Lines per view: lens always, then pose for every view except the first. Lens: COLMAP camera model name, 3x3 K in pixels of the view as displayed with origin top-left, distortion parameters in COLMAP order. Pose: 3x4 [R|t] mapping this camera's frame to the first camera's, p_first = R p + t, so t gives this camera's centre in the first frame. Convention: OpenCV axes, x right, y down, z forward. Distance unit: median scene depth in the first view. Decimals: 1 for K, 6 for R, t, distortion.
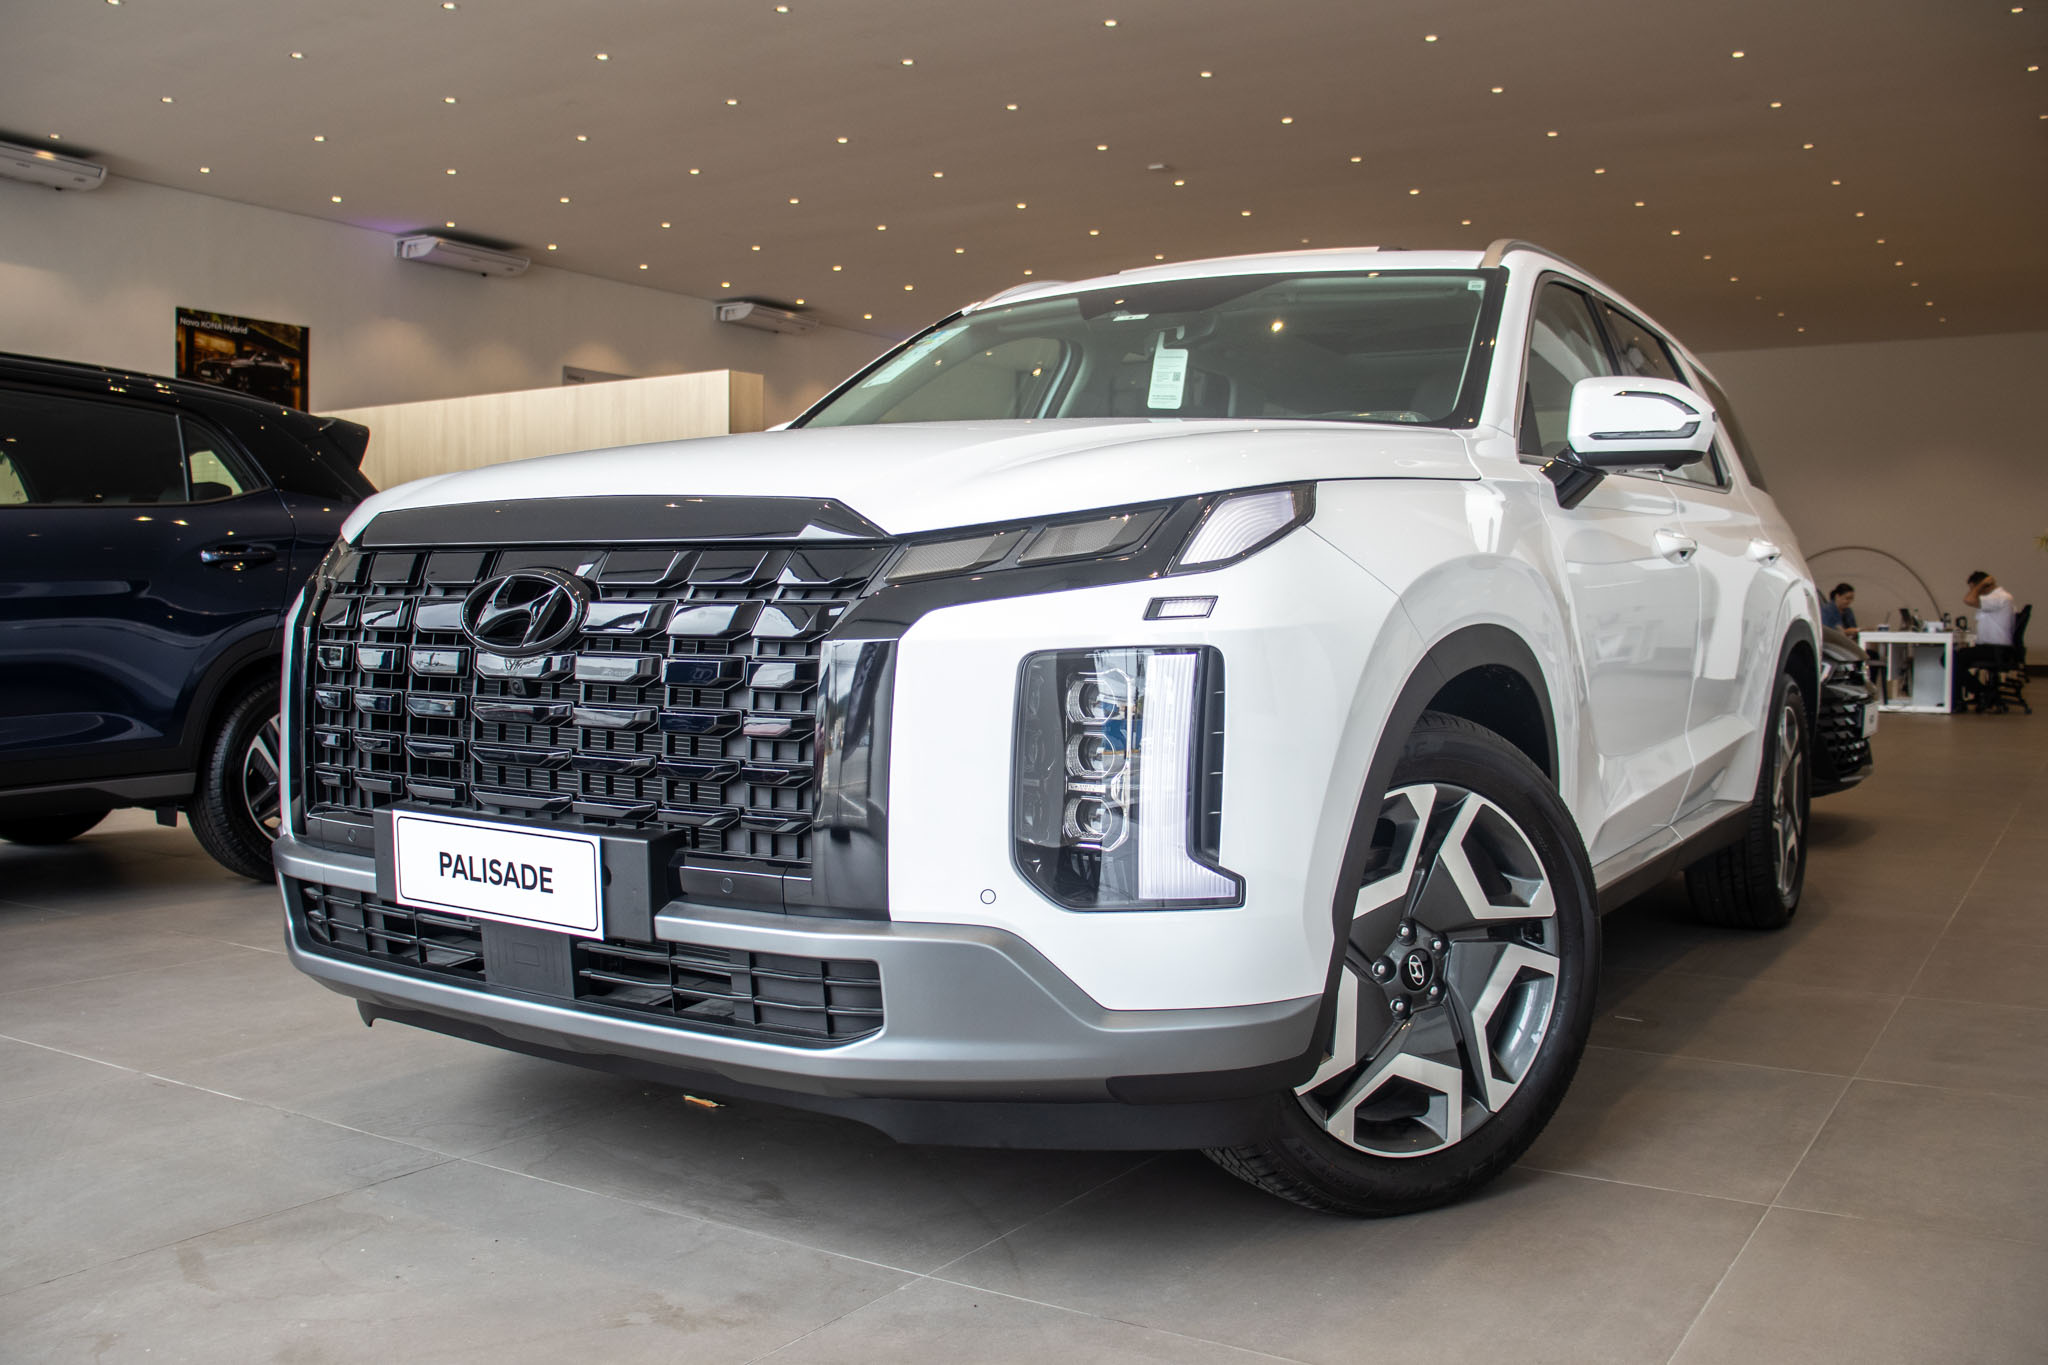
lens RADIAL K [[1896.2, 0, 1024.0], [0, 1896.2, 682.5], [0, 0, 1]] dist [-0.088315, 0.013010]
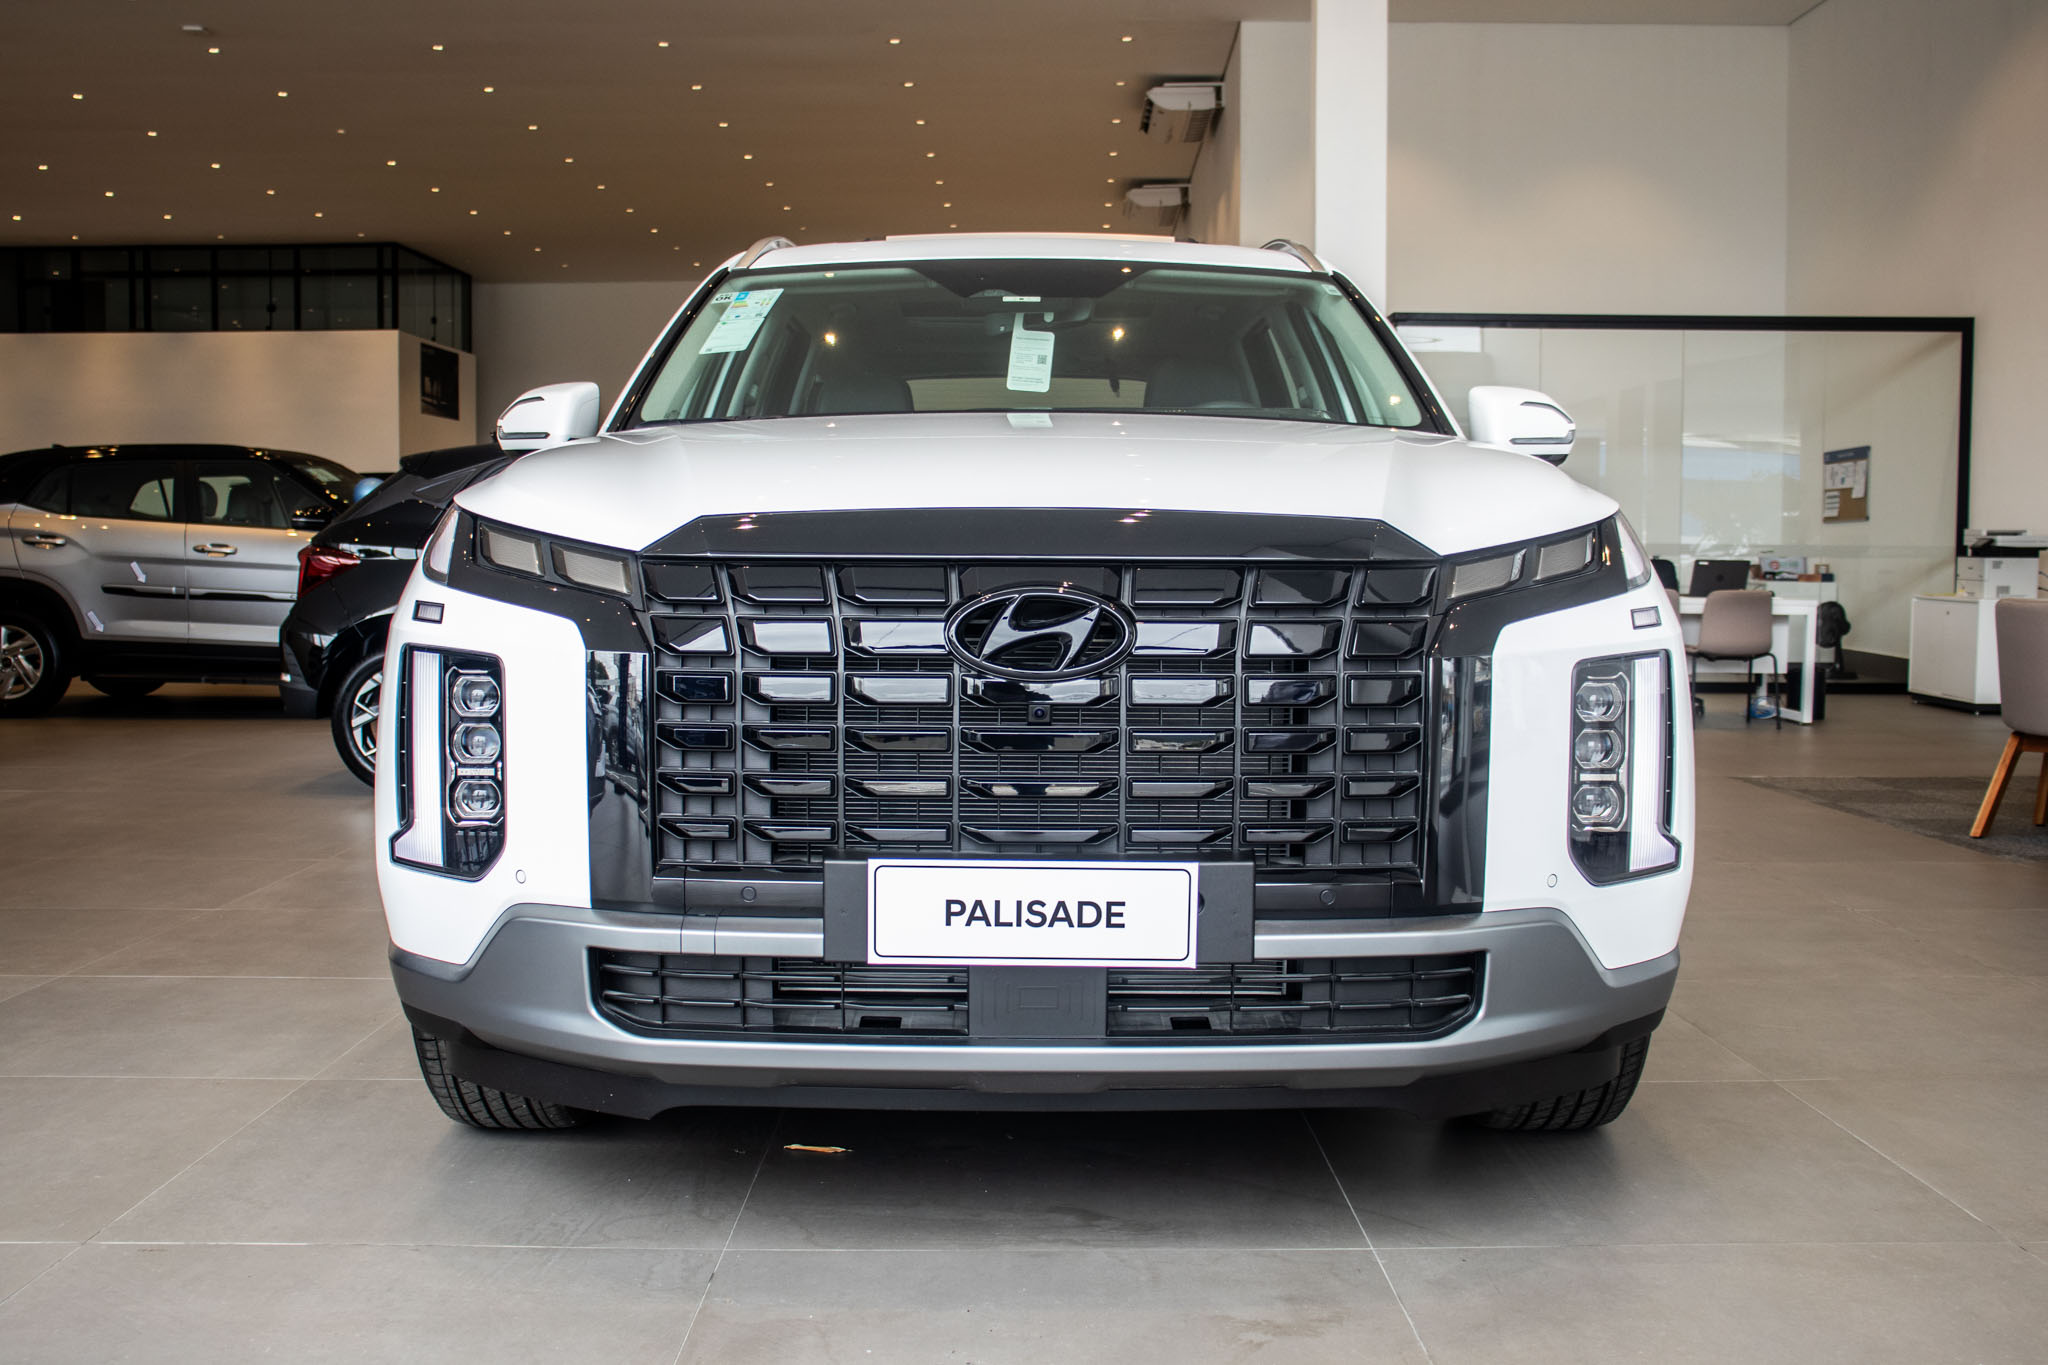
lens RADIAL K [[2116.5, 0, 1024.0], [0, 2116.5, 682.5], [0, 0, 1]] dist [-0.215388, 0.822878]
pose [[0.839401, -0.045599, 0.541597, -0.837172], [0.031447, 0.998880, 0.035360, -0.050663], [-0.542602, -0.012650, 0.839894, 0.121305]]
